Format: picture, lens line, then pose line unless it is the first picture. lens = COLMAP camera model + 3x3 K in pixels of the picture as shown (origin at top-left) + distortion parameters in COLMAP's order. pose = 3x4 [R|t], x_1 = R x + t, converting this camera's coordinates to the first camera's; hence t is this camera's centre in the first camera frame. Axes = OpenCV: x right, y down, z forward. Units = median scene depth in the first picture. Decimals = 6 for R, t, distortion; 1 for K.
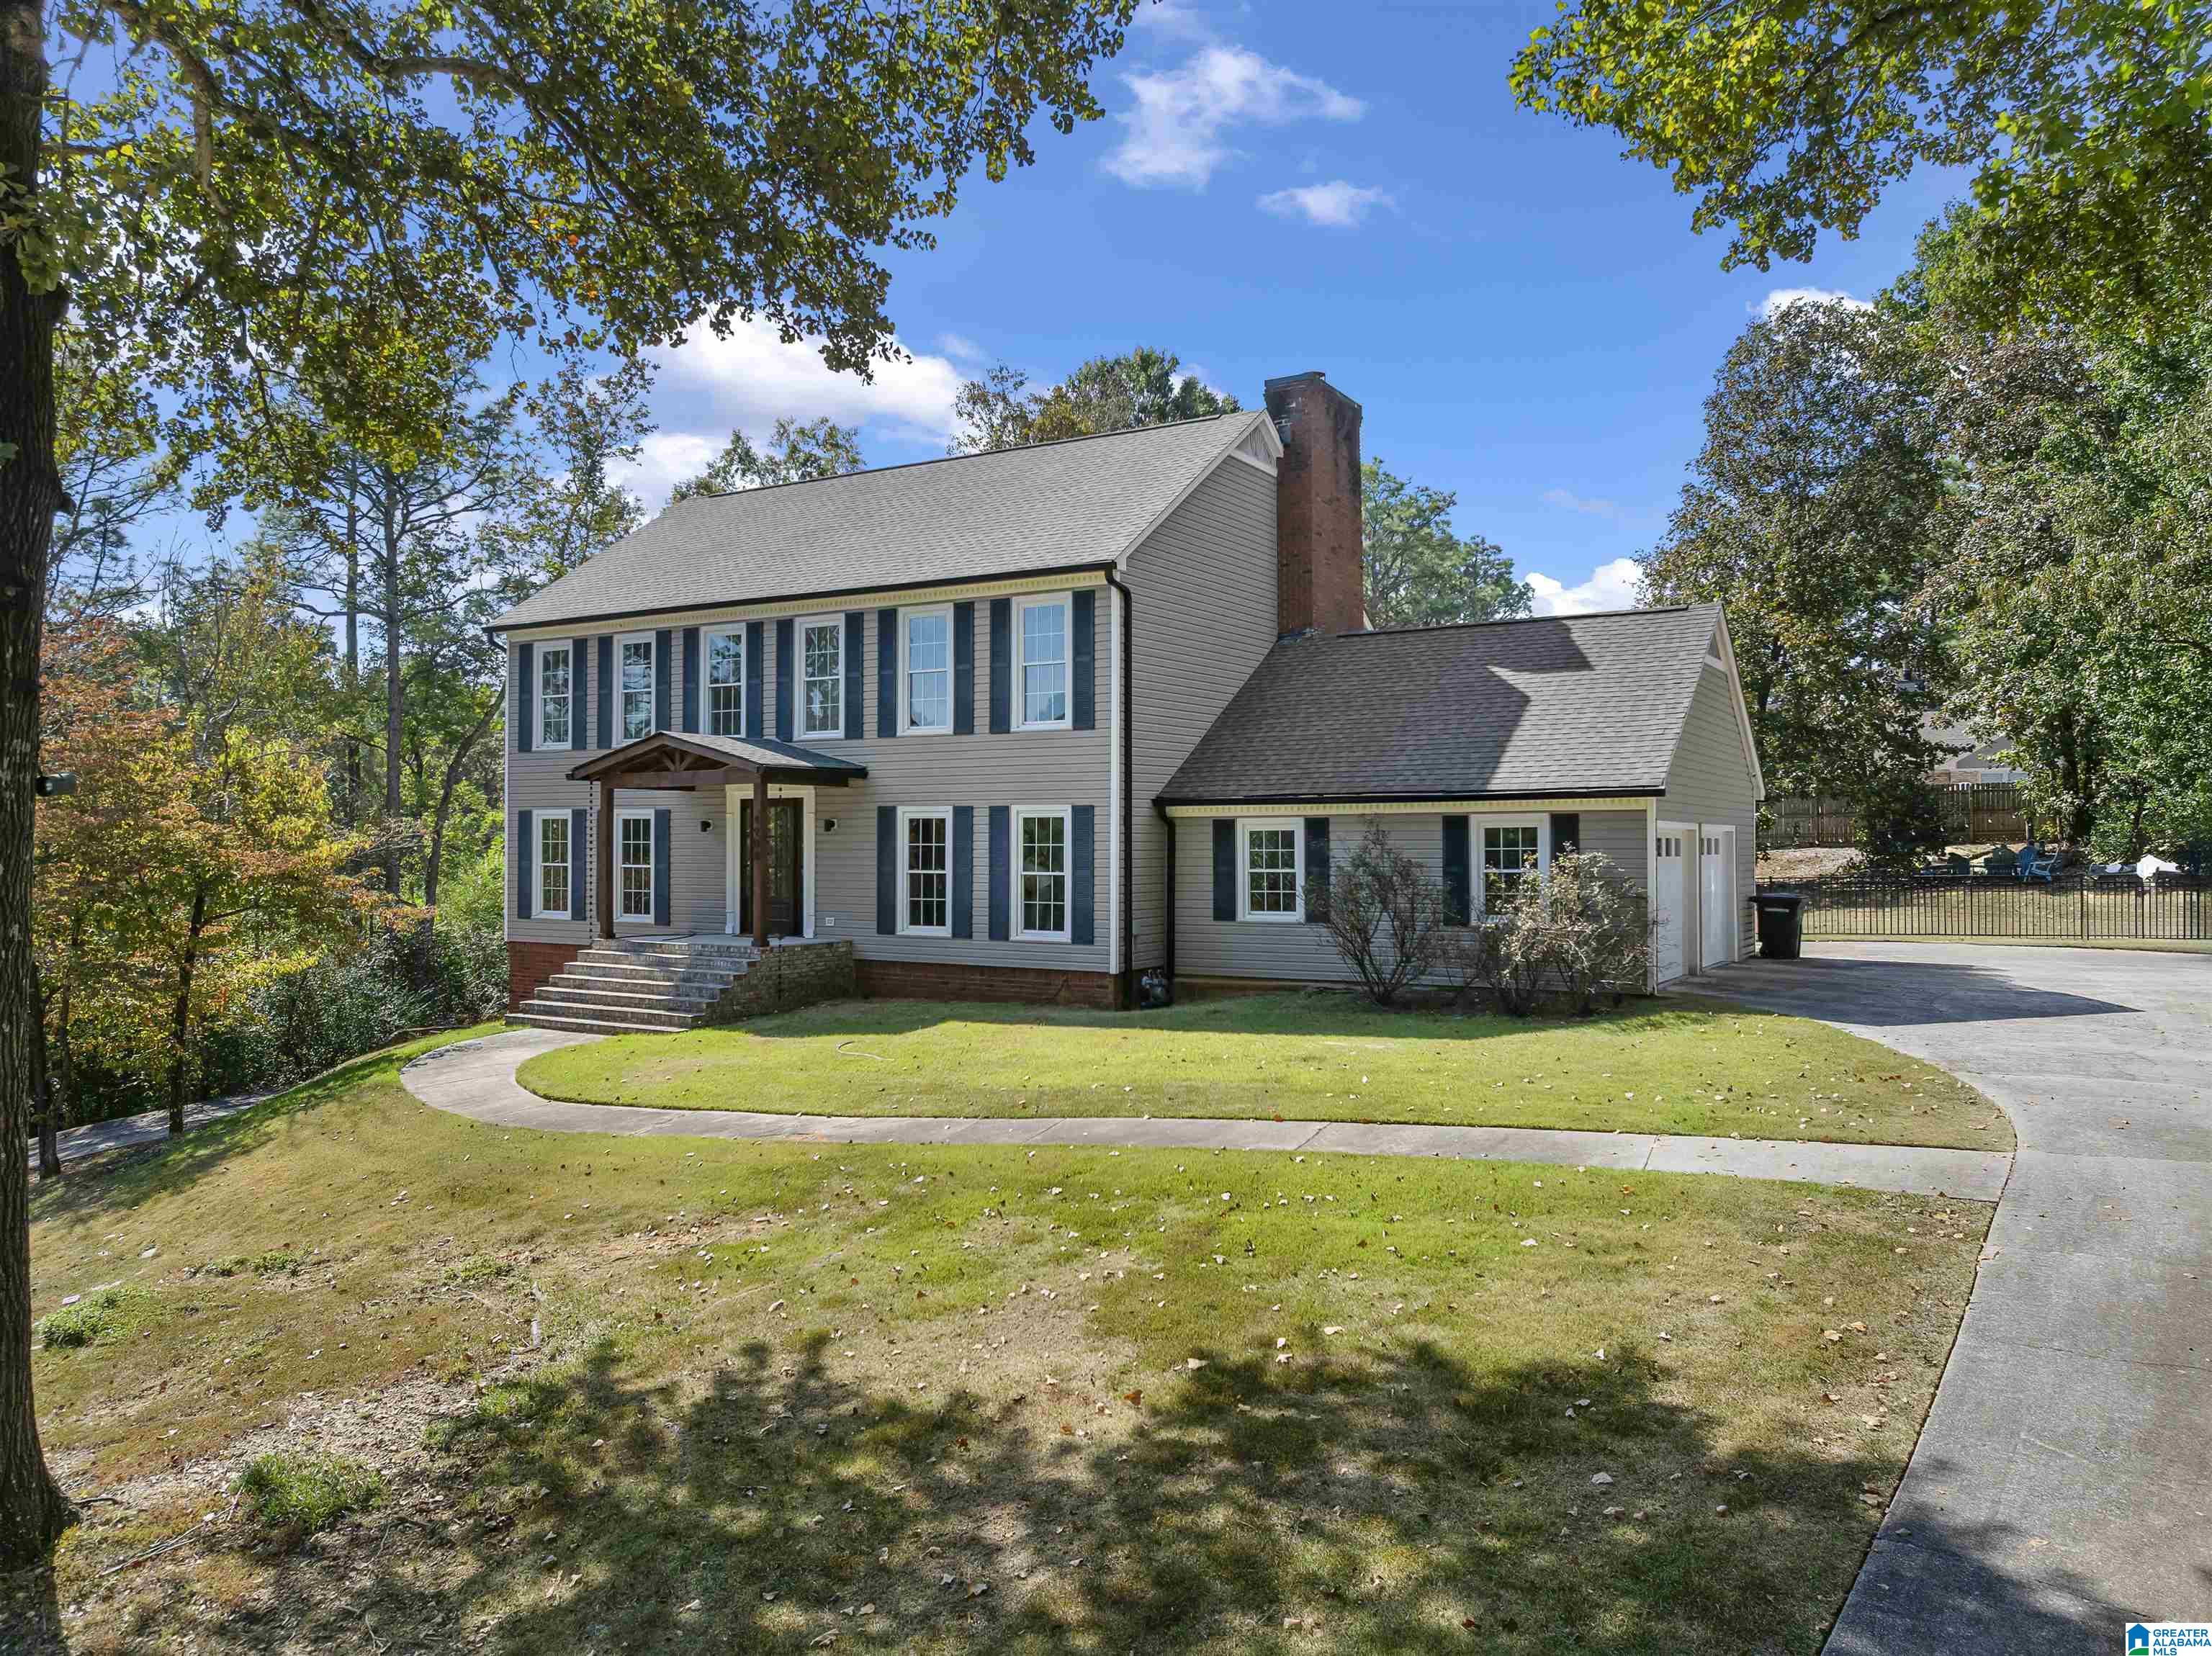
lens RADIAL K [[1556.5, 0, 1092.0], [0, 1556.5, 822.2], [0, 0, 1]] dist [-0.040969, -0.001188]
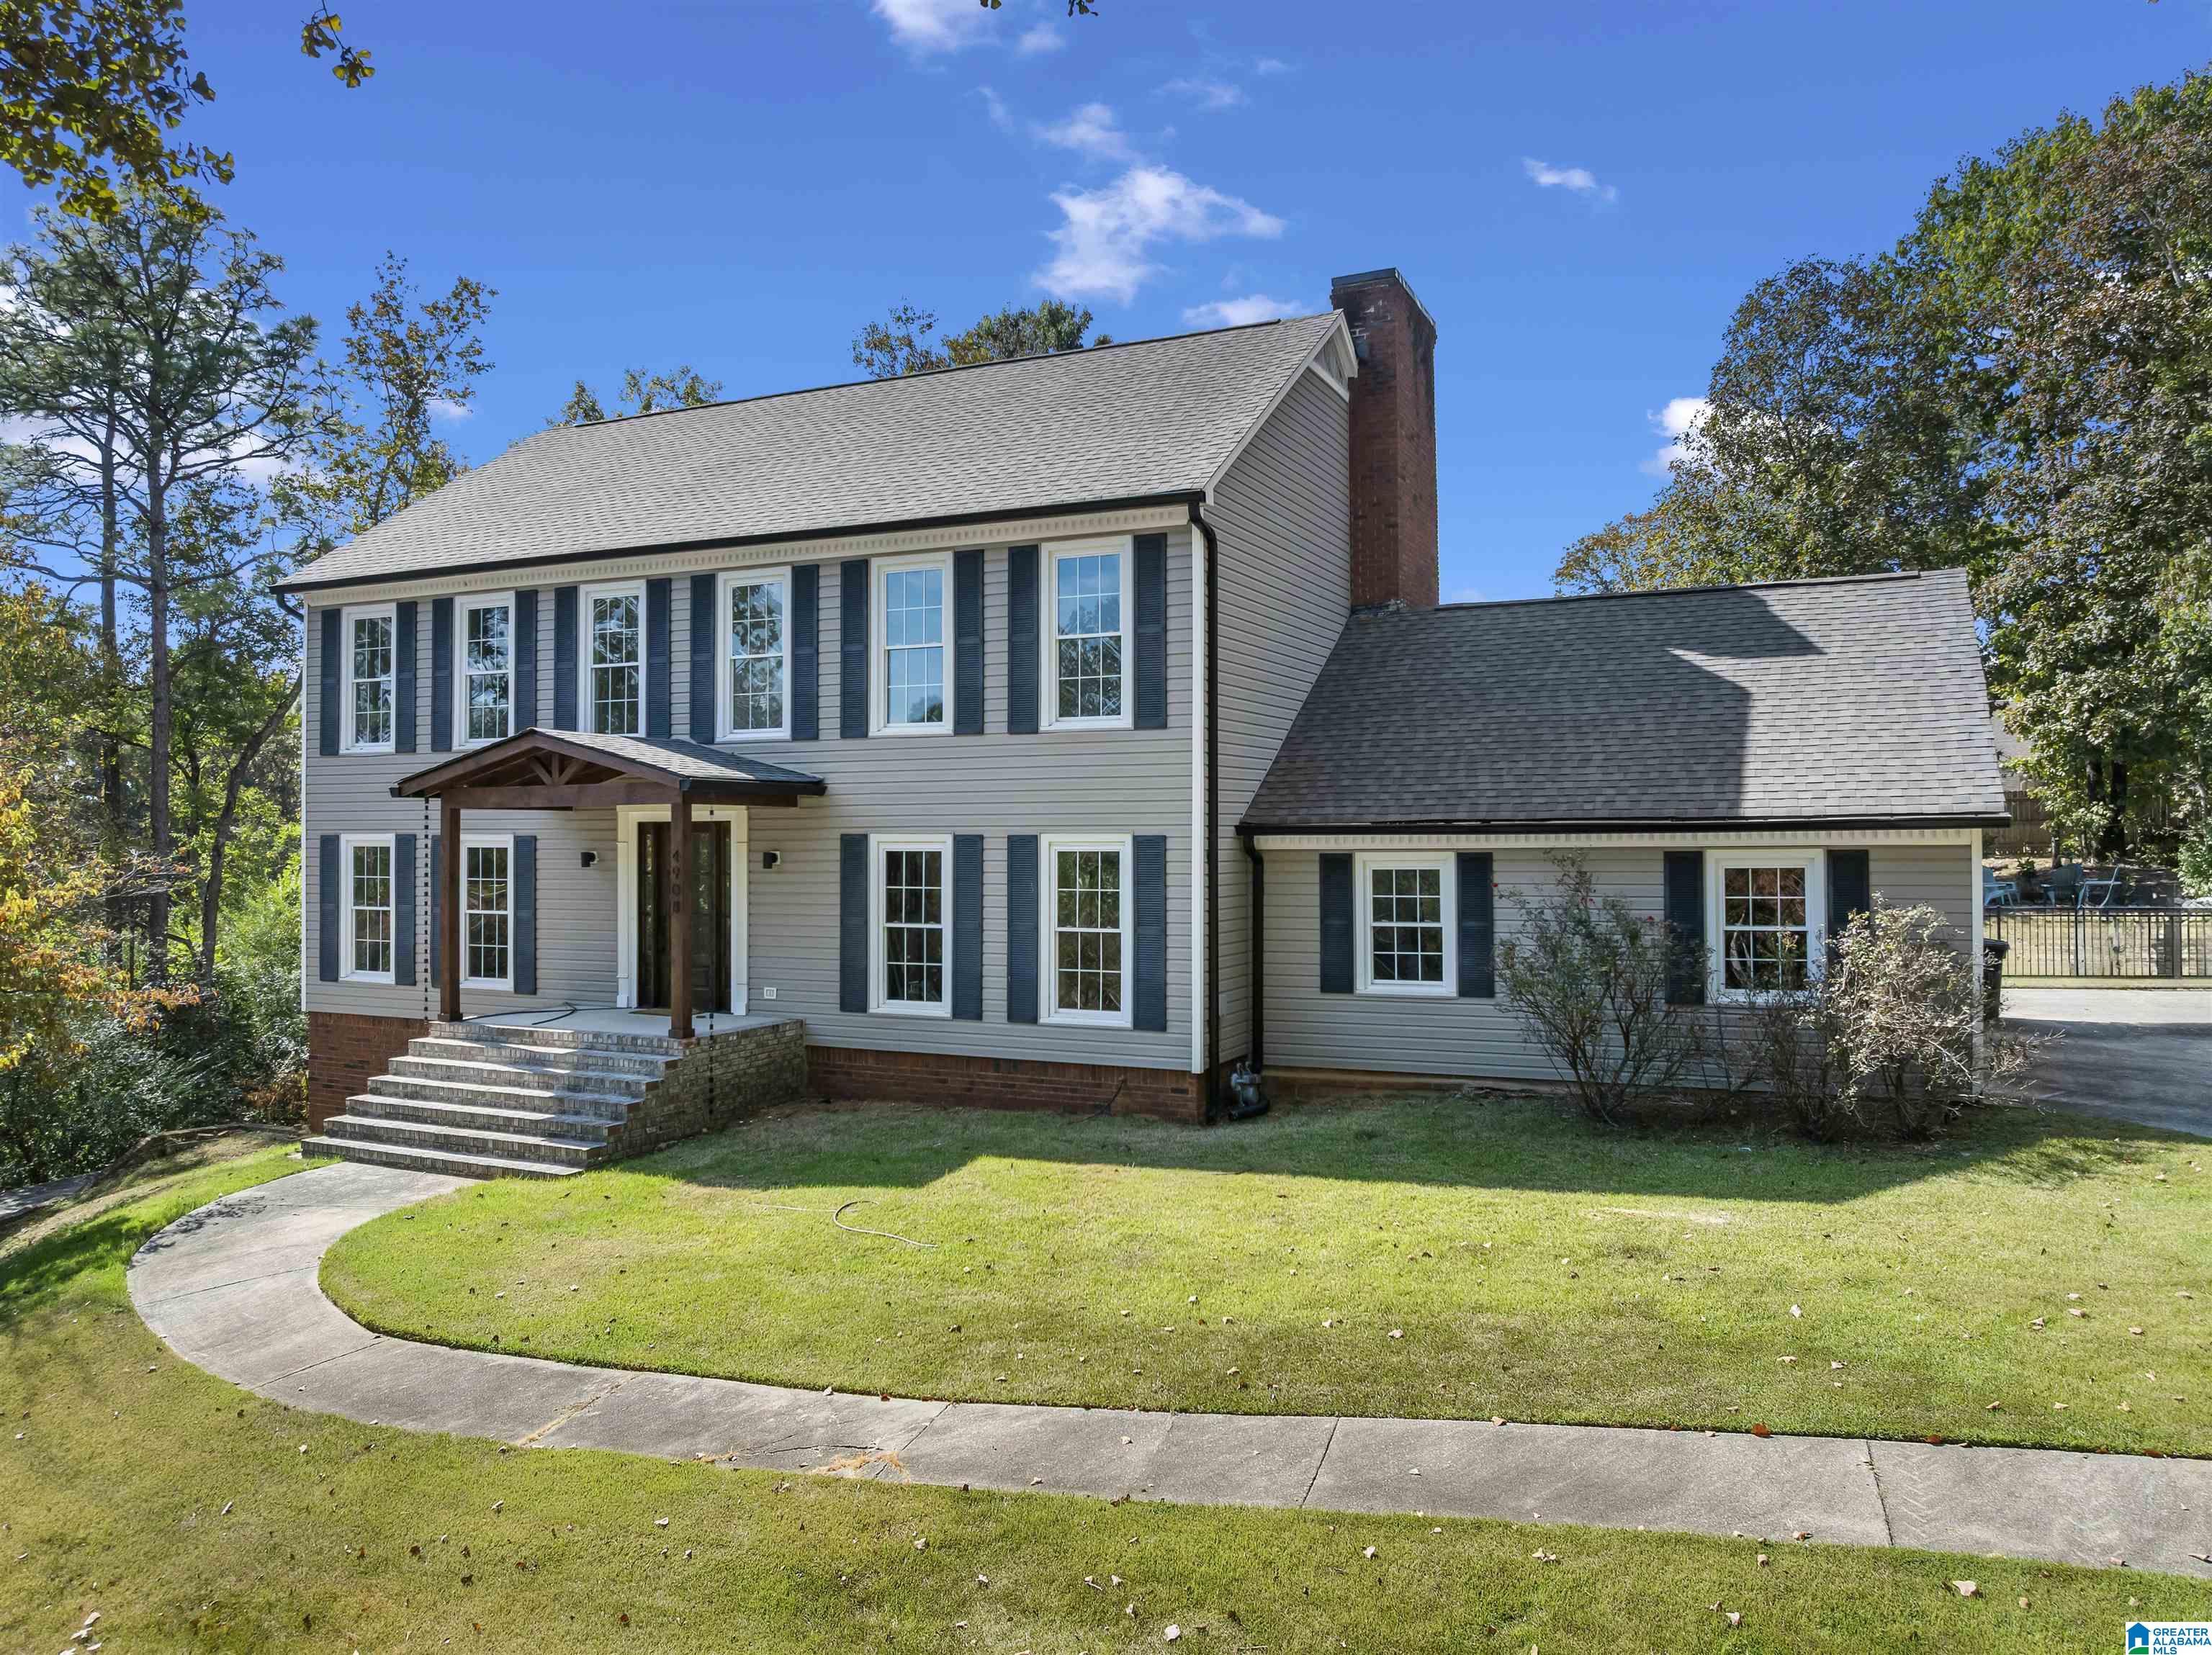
lens RADIAL K [[1556.4, 0, 1092.0], [0, 1556.4, 821.7], [0, 0, 1]] dist [-0.040969, -0.001188]
pose [[0.994040, -0.000935, 0.109009, -0.096245], [0.000972, 0.999999, -0.000288, -0.014917], [-0.109009, 0.000392, 0.994041, 0.260127]]
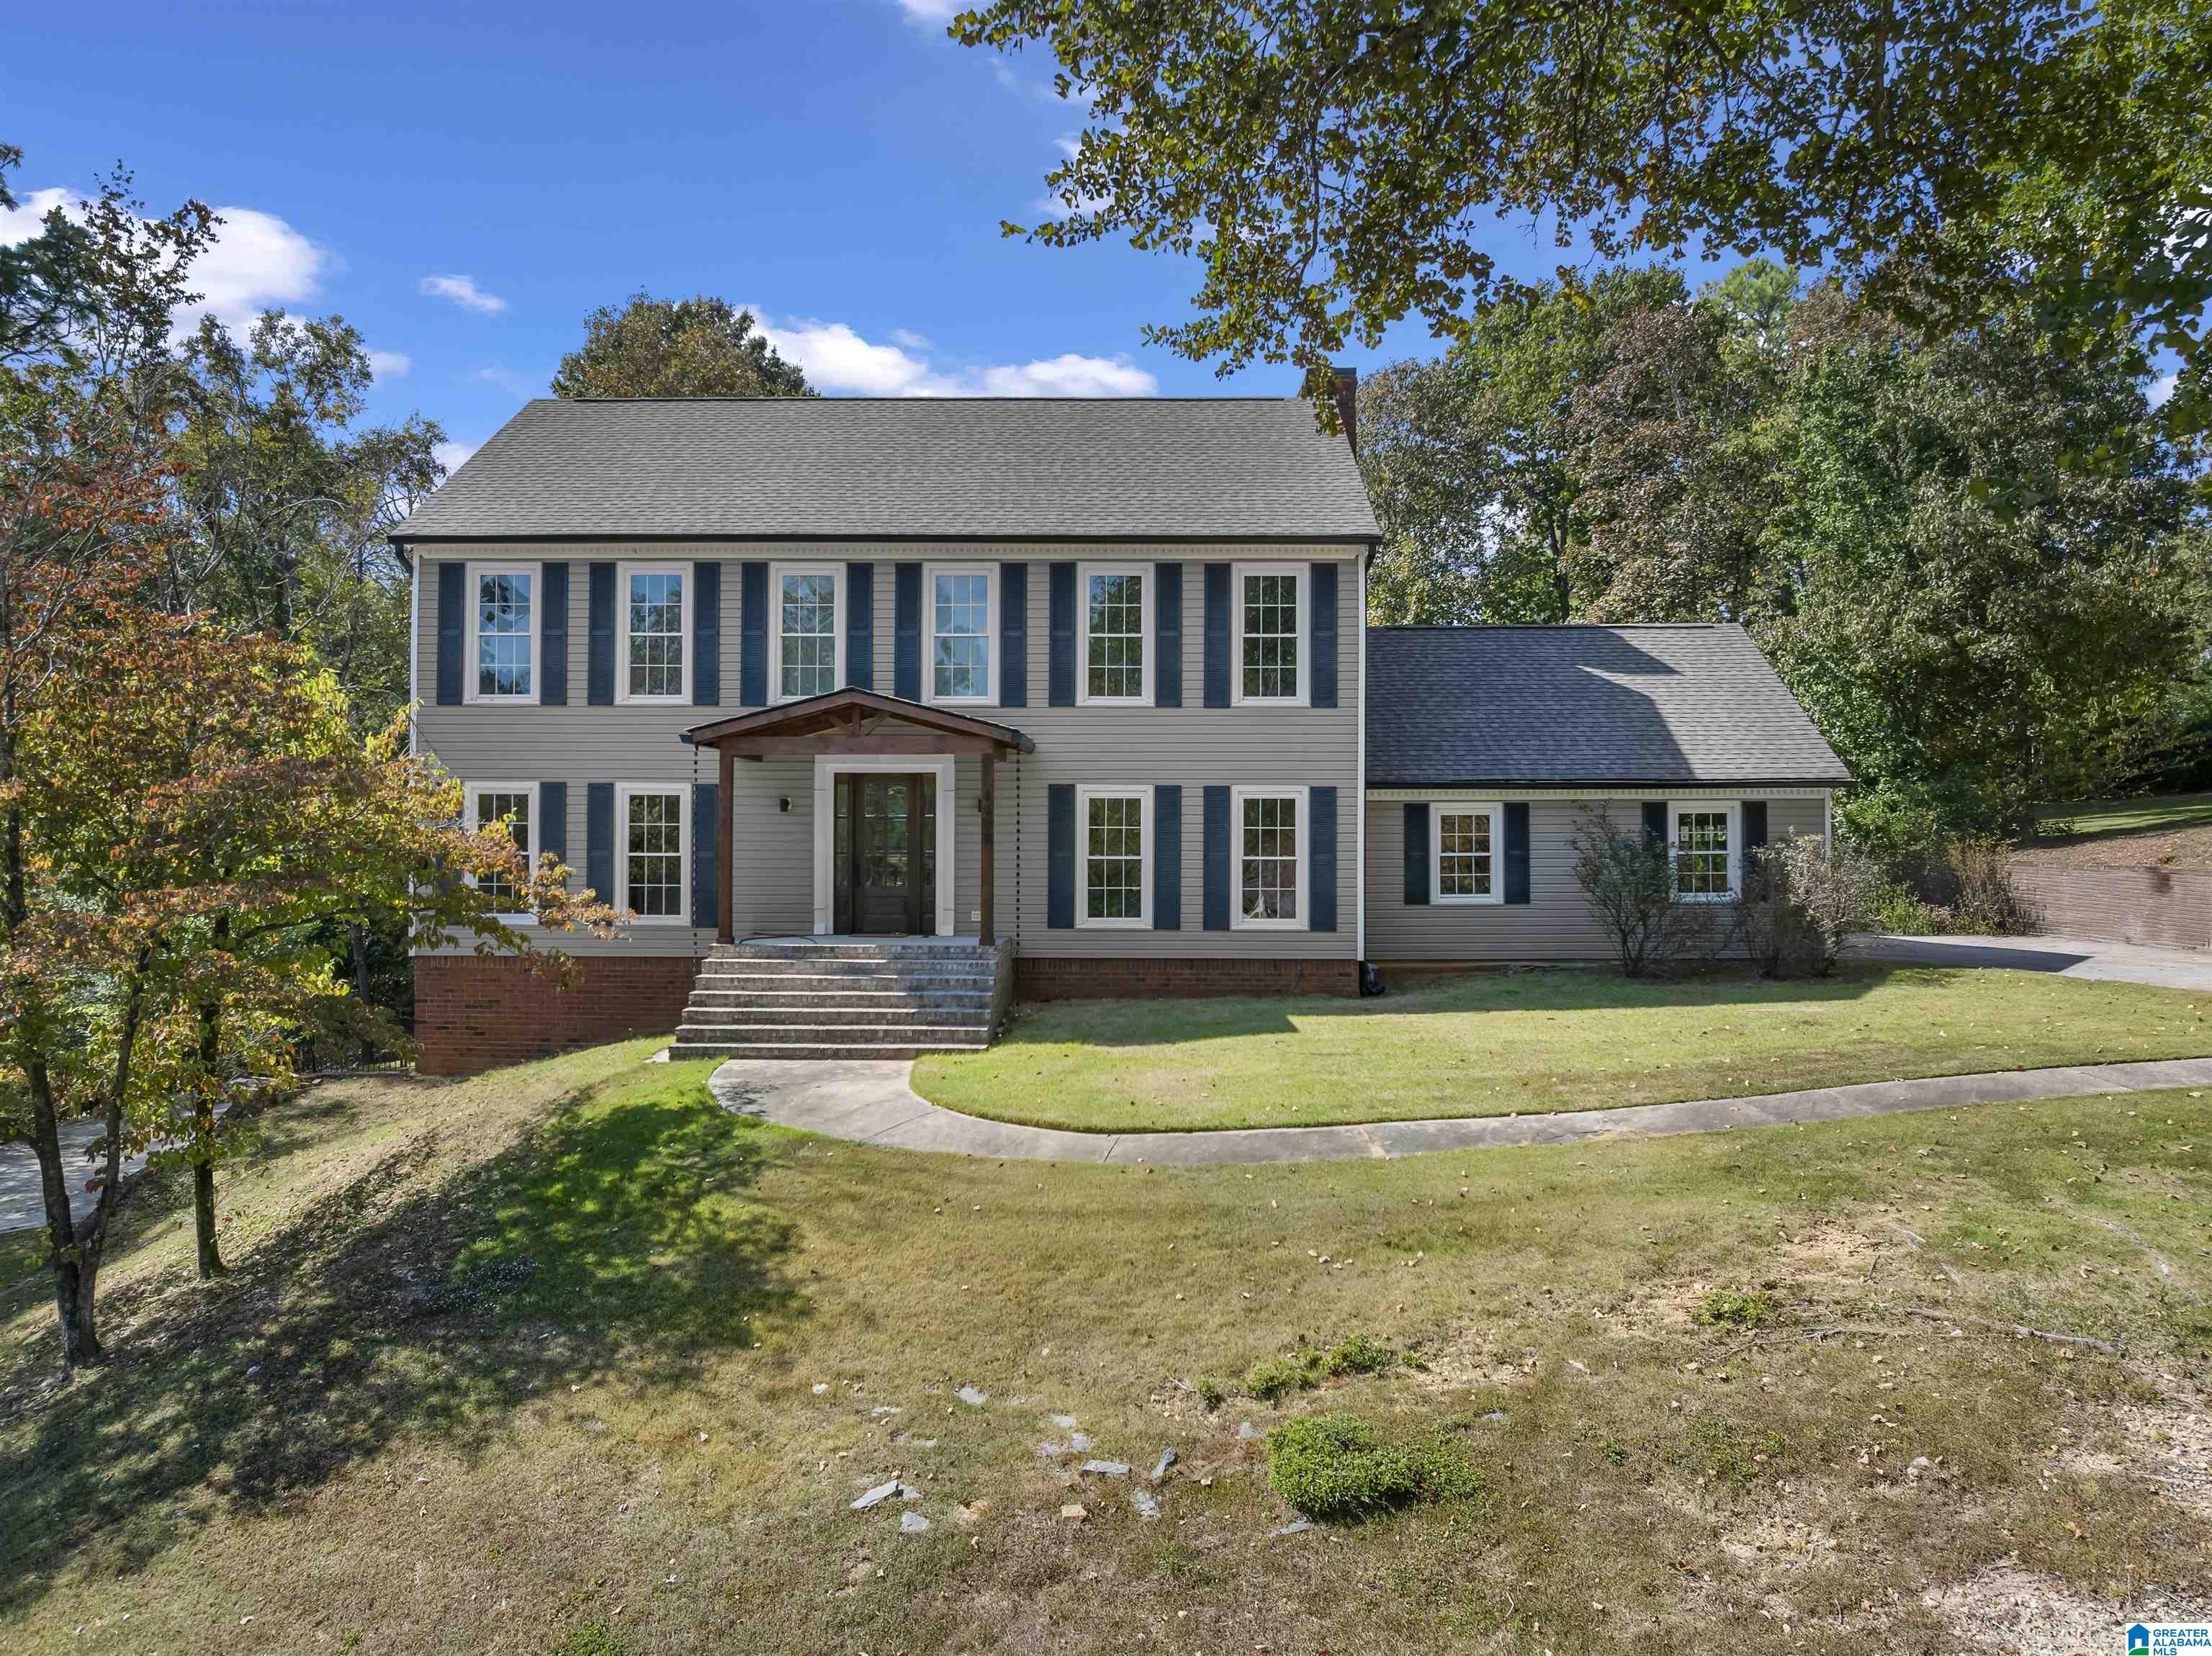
lens RADIAL K [[1556.5, 0, 1092.0], [0, 1556.5, 822.2], [0, 0, 1]] dist [-0.040969, -0.001188]
pose [[0.868216, 0.008104, 0.496121, -0.531994], [-0.008060, 0.999965, -0.002229, 0.012666], [-0.496121, -0.002063, 0.868251, 0.208704]]
